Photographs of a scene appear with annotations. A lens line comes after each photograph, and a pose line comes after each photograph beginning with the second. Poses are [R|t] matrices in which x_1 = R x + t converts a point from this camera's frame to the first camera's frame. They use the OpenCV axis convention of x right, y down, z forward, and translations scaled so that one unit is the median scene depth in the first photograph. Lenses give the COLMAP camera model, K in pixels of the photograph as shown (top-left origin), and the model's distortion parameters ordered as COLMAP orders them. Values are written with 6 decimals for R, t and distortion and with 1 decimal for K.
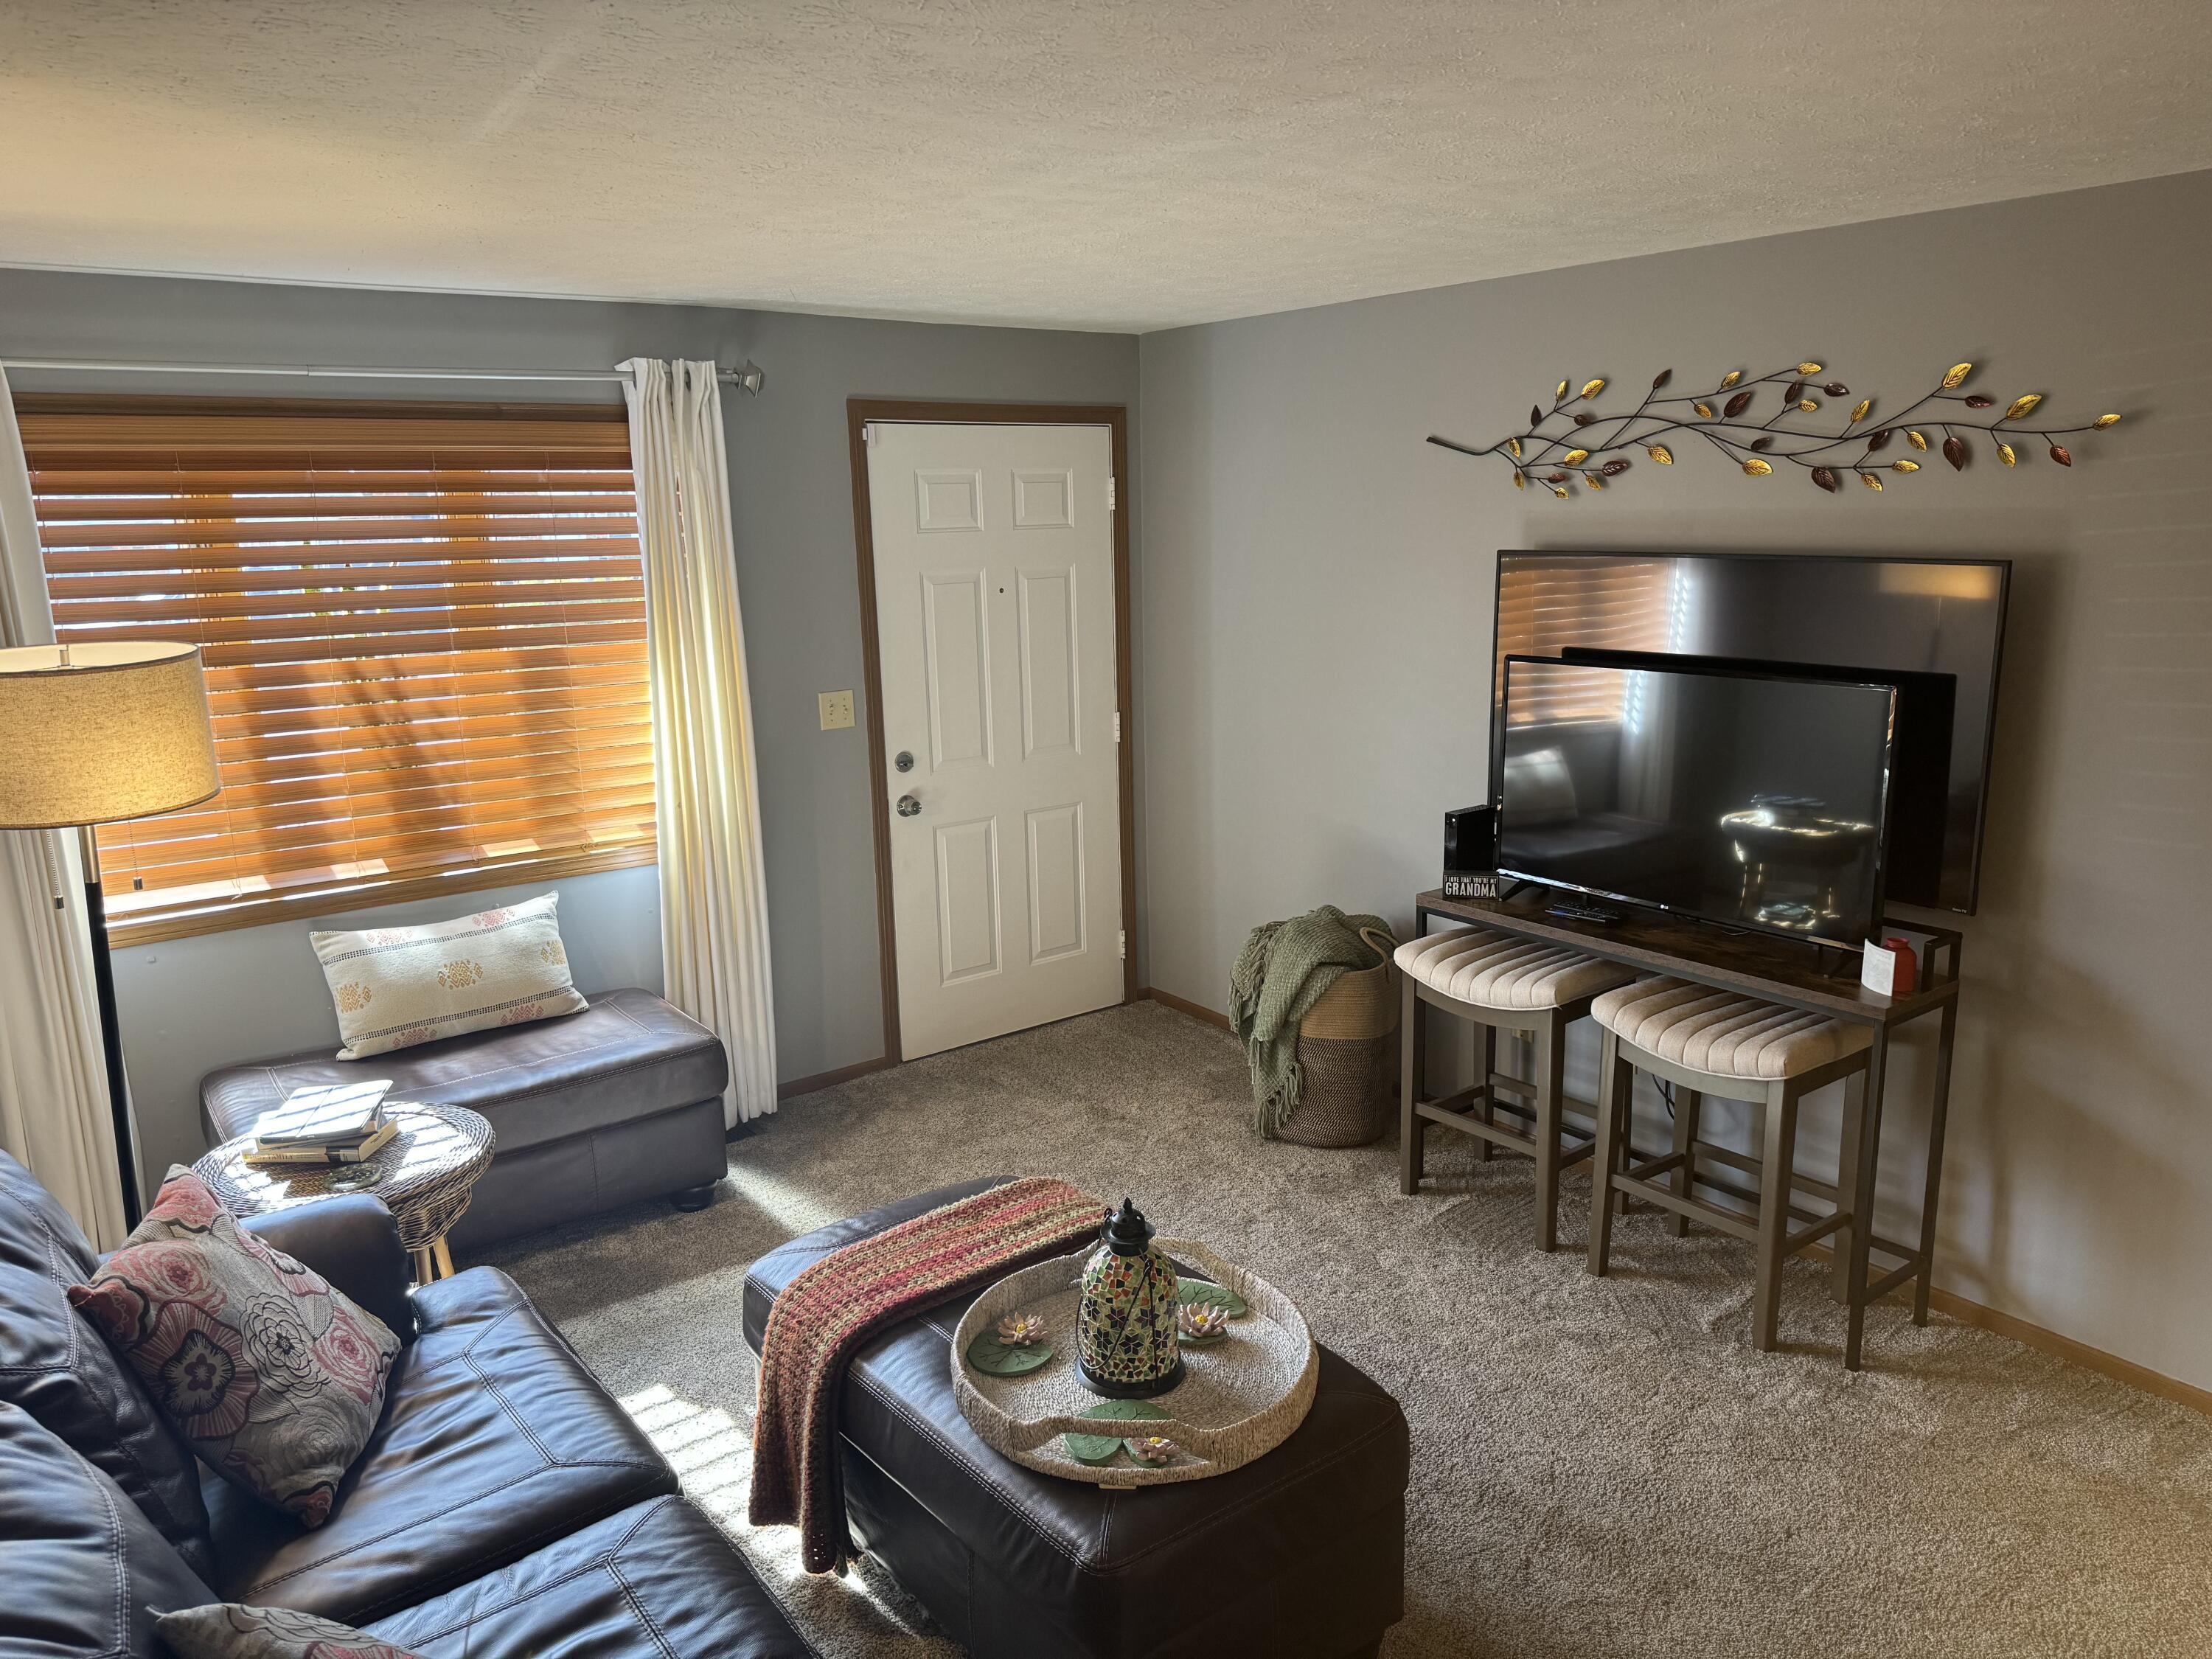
lens RADIAL K [[1551.7, 0, 1100.7], [0, 1551.7, 823.5], [0, 0, 1]] dist [0.076414, -0.085119]
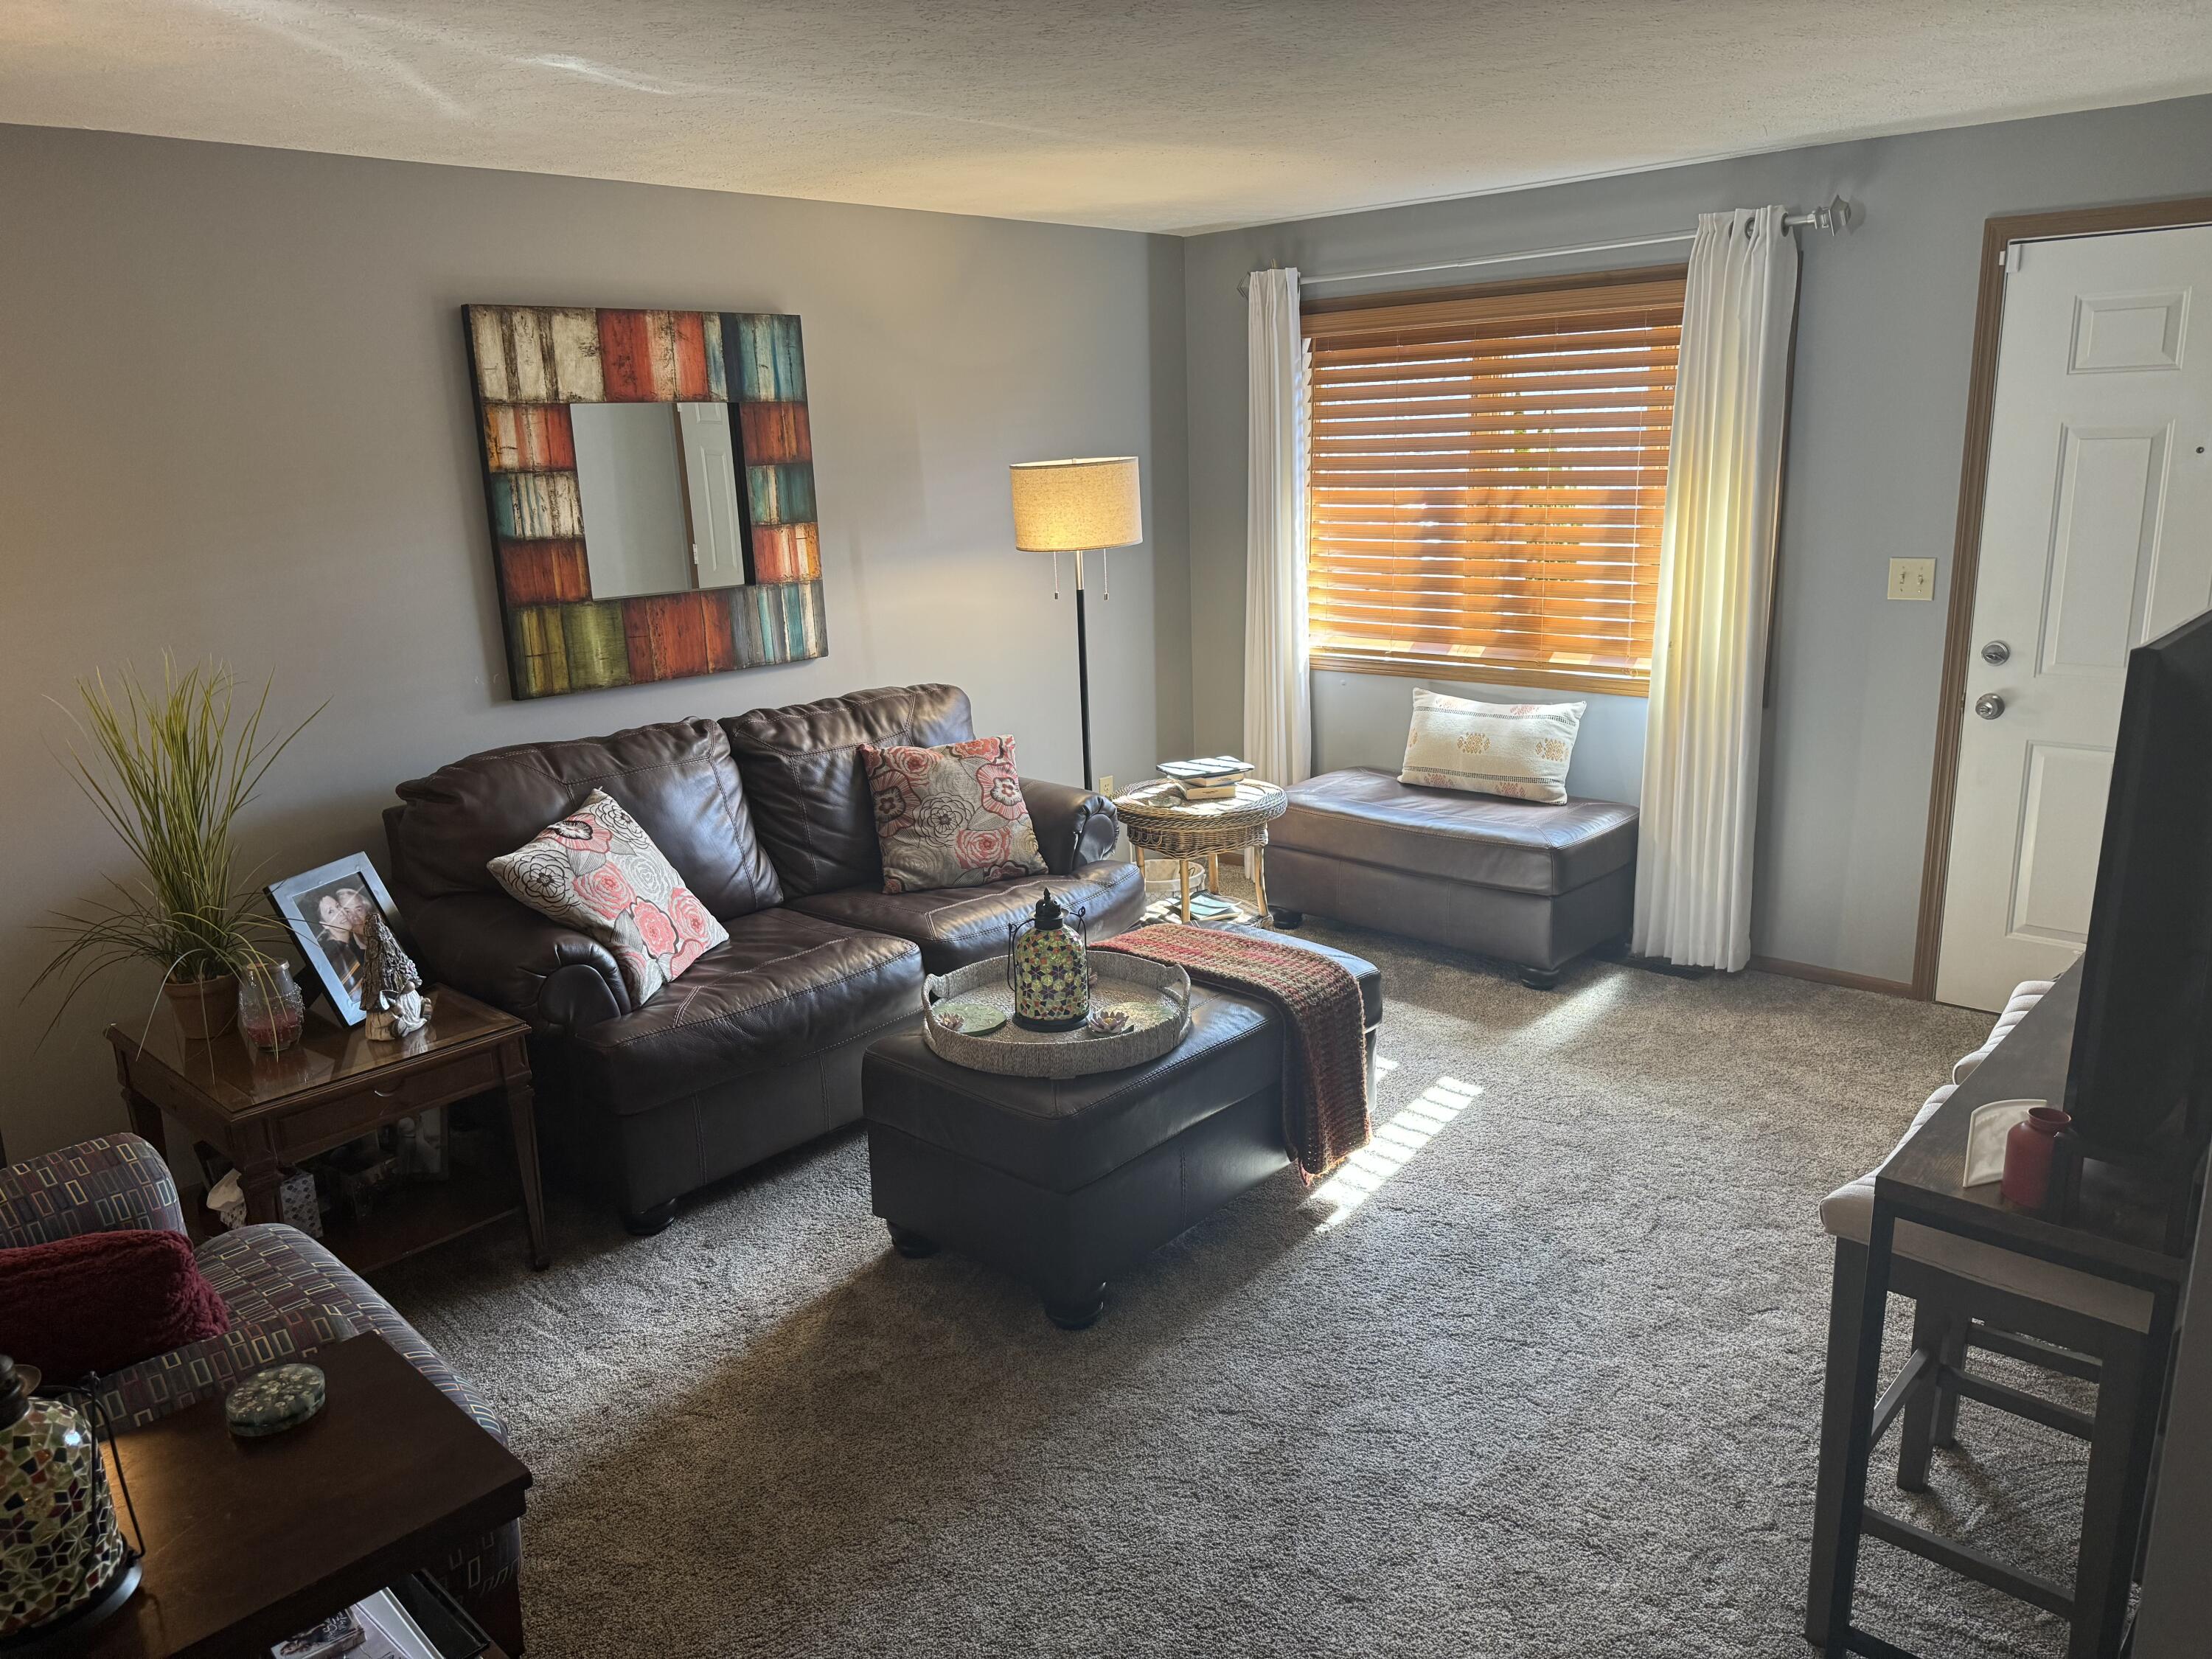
lens RADIAL K [[1551.7, 0, 1105.9], [0, 1551.7, 826.6], [0, 0, 1]] dist [0.076414, -0.085119]
pose [[0.189407, 0.254115, -0.948446, 0.737065], [-0.175230, 0.959173, 0.221995, -0.065896], [0.966136, 0.124148, 0.226202, 0.423918]]
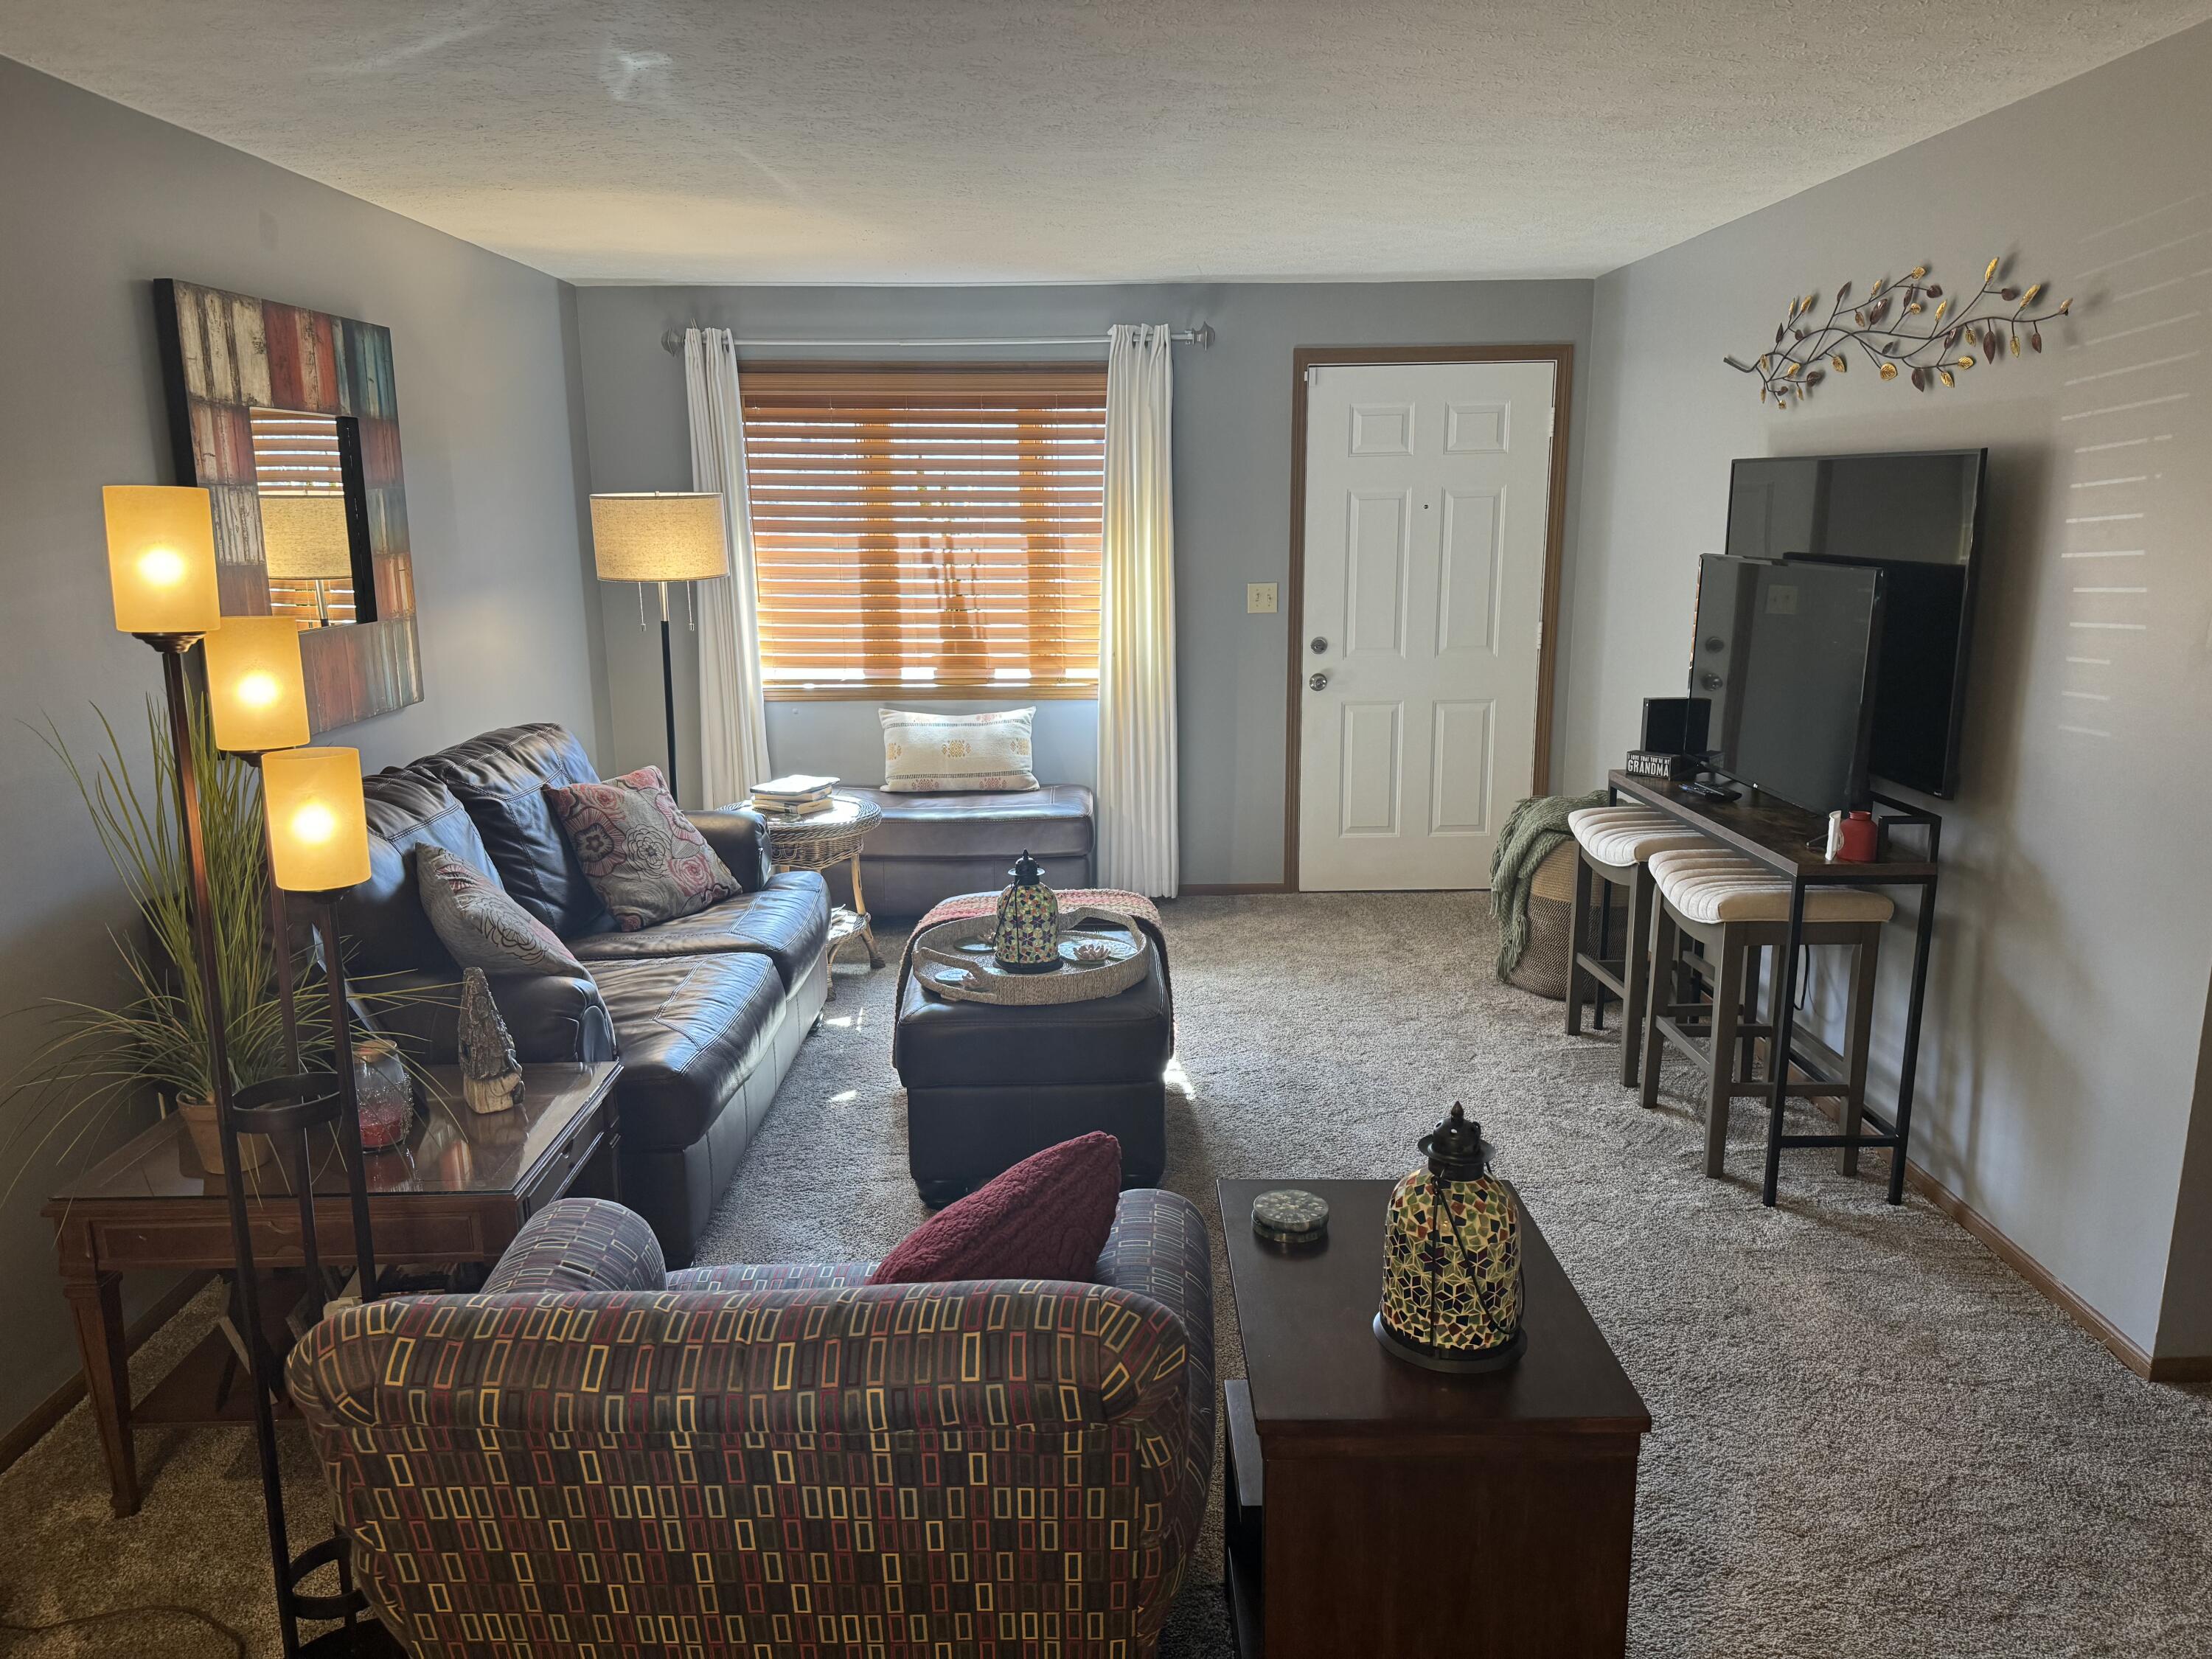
lens RADIAL K [[1551.7, 0, 1100.7], [0, 1551.7, 830.1], [0, 0, 1]] dist [0.076414, -0.085119]
pose [[0.806971, 0.136926, -0.574499, 0.551982], [-0.130441, 0.990052, 0.052744, 0.075300], [0.576006, 0.032376, 0.816804, -0.122539]]
